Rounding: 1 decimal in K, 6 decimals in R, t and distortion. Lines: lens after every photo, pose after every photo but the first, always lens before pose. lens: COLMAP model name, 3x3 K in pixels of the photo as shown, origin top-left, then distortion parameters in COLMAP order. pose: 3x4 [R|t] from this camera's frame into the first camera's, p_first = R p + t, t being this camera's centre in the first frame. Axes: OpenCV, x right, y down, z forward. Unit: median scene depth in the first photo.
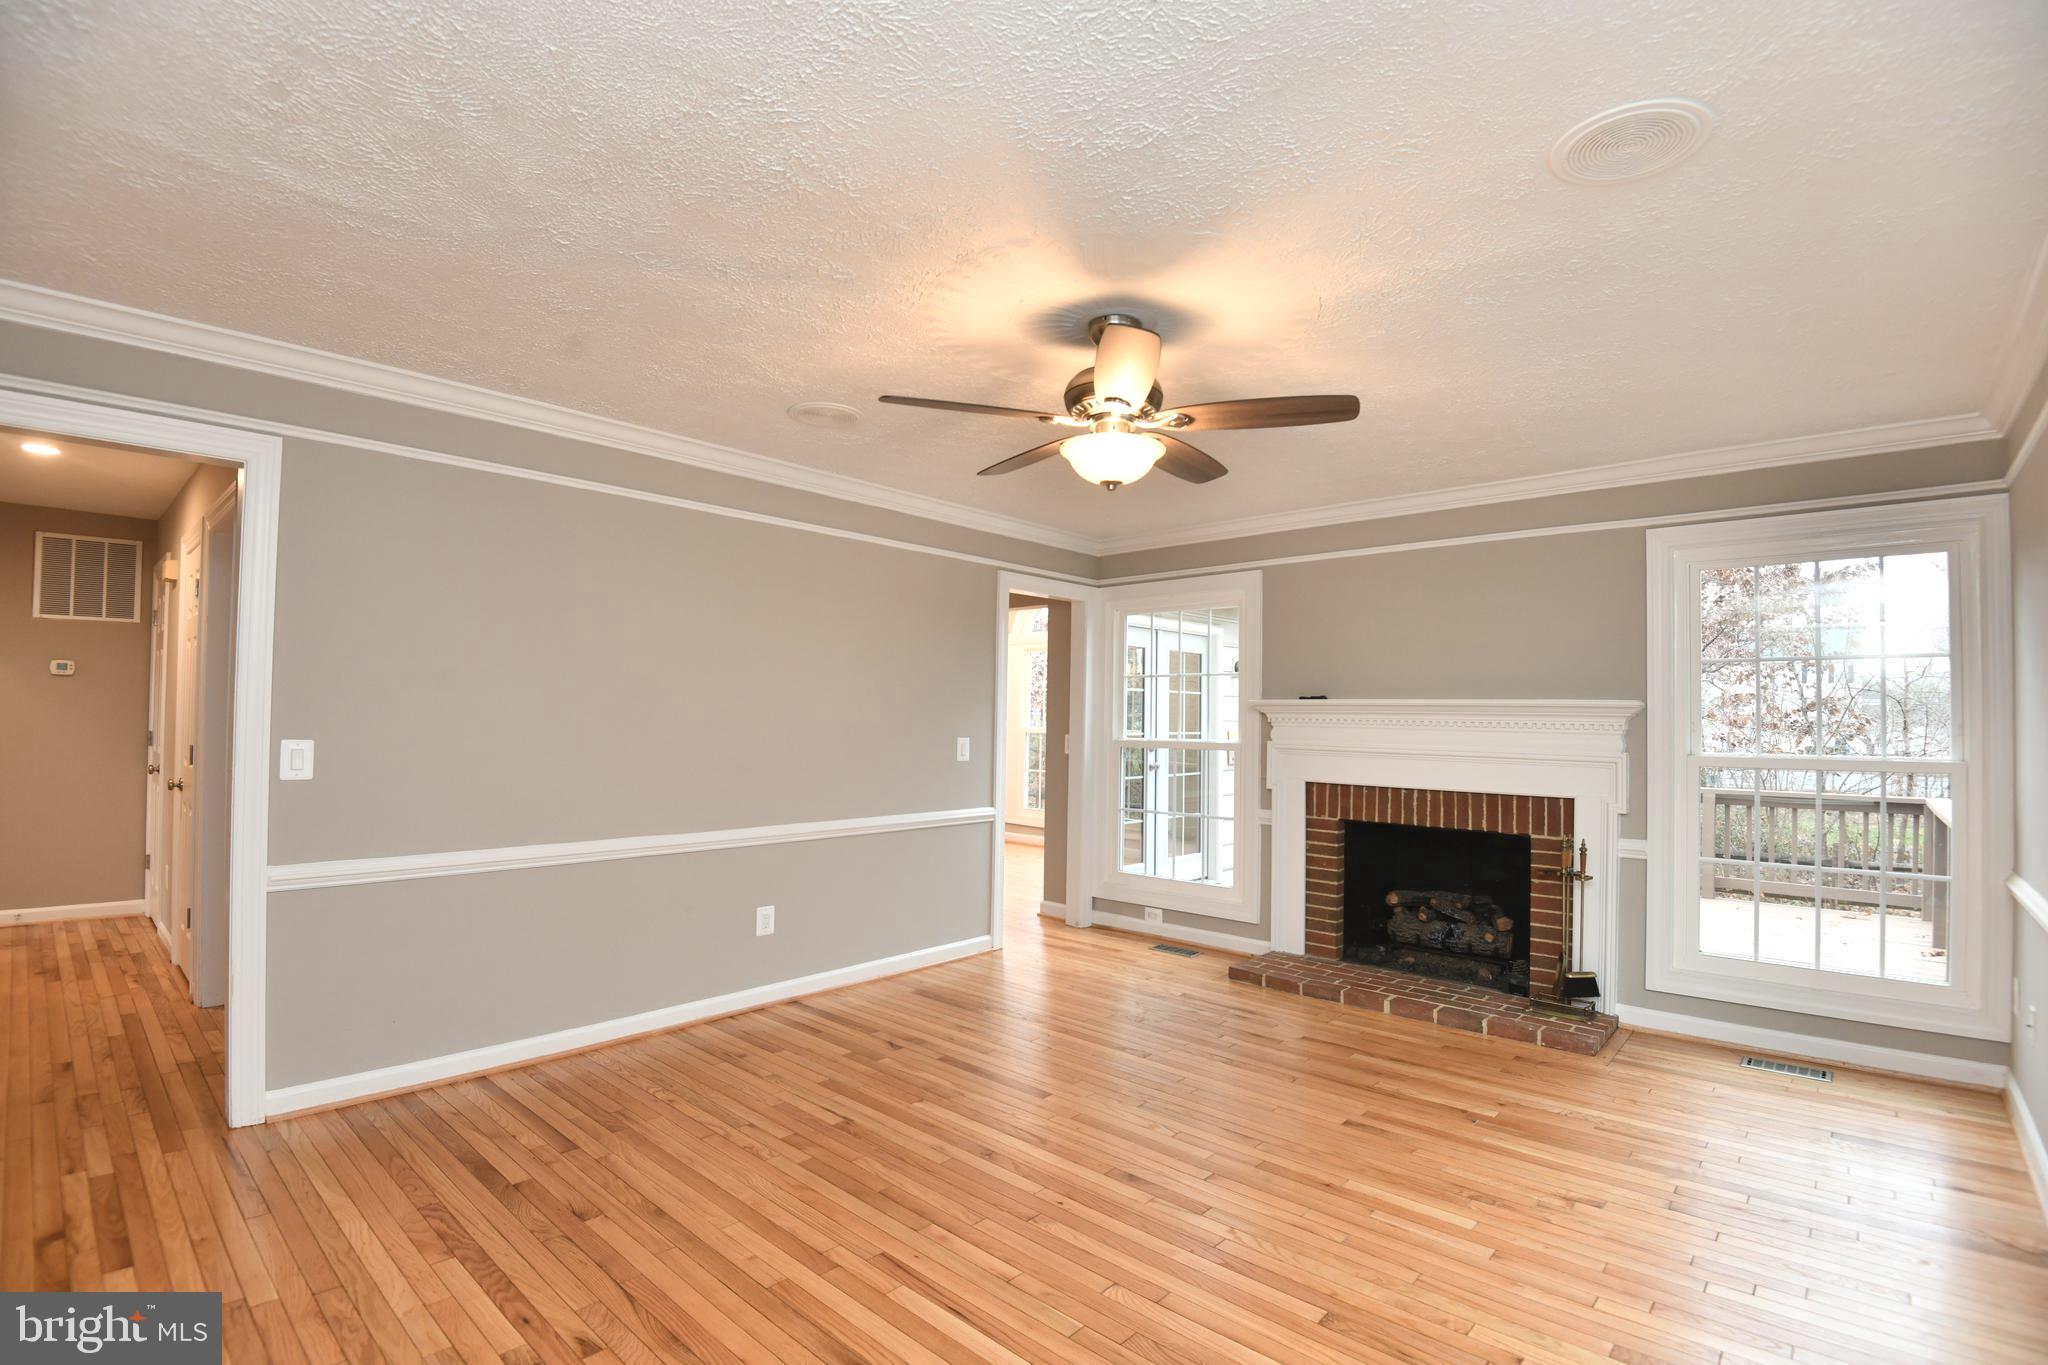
lens RADIAL K [[950.9, 0, 1021.4], [0, 950.9, 694.2], [0, 0, 1]] dist [-0.002919, -0.032795]
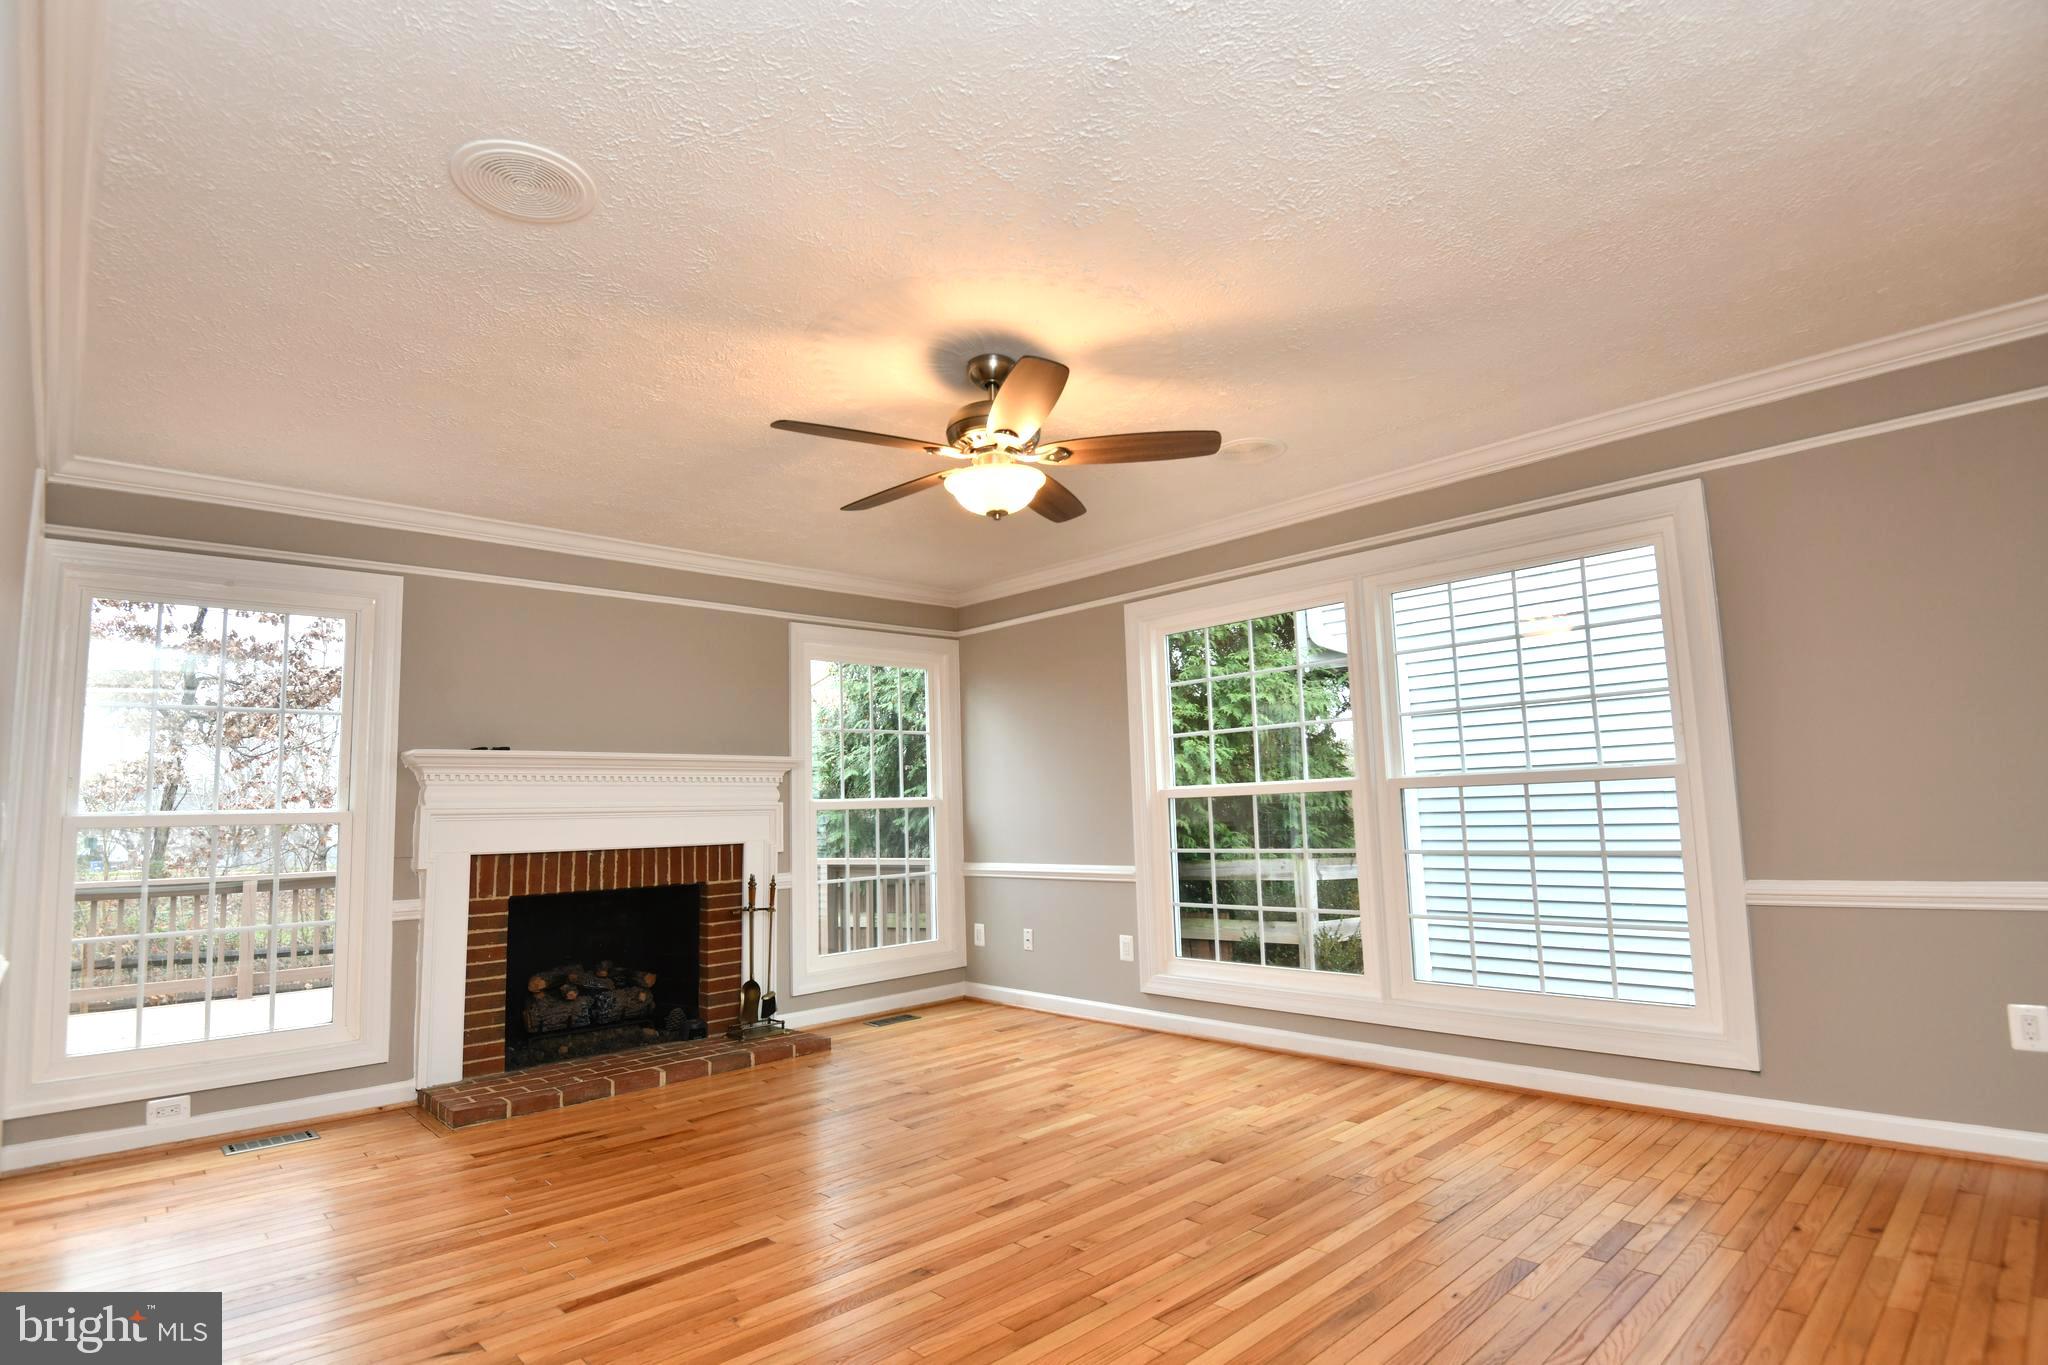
lens RADIAL K [[1027.7, 0, 1038.0], [0, 1027.7, 700.1], [0, 0, 1]] dist [-0.000368, -0.030433]
pose [[0.063532, 0.090671, 0.993852, -0.693023], [0.006974, 0.995800, -0.091294, 0.058664], [-0.997955, 0.012732, 0.062633, 0.620904]]
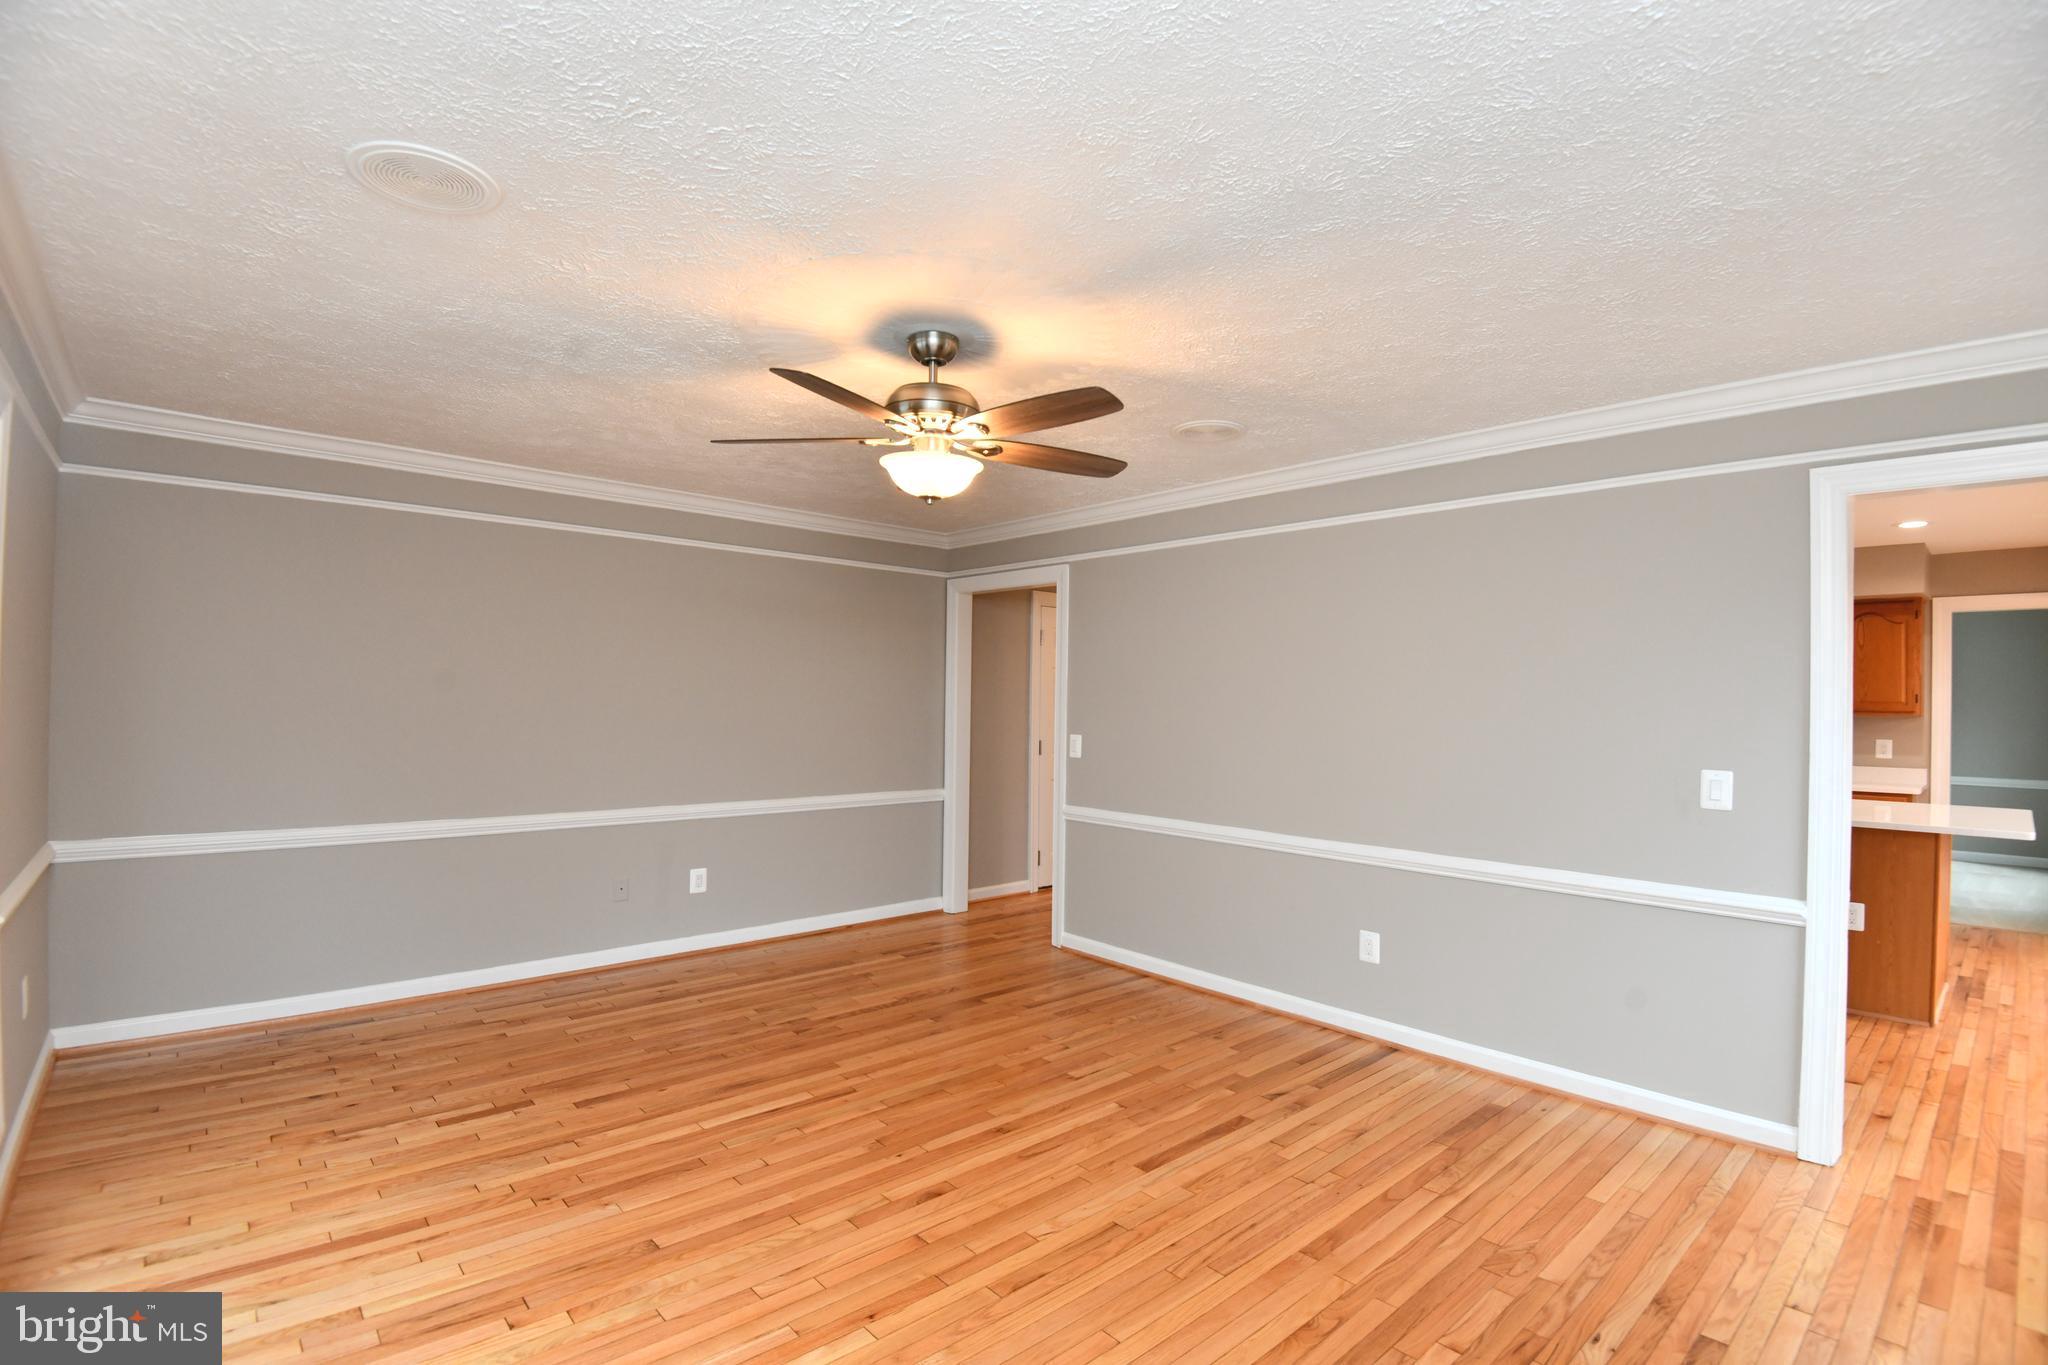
lens RADIAL K [[952.6, 0, 1027.3], [0, 952.6, 695.8], [0, 0, 1]] dist [-0.006666, -0.021106]
pose [[-0.097855, -0.020810, -0.994983, 0.768899], [0.007818, 0.999734, -0.021678, 0.011094], [0.995170, -0.009900, -0.097666, 0.840064]]
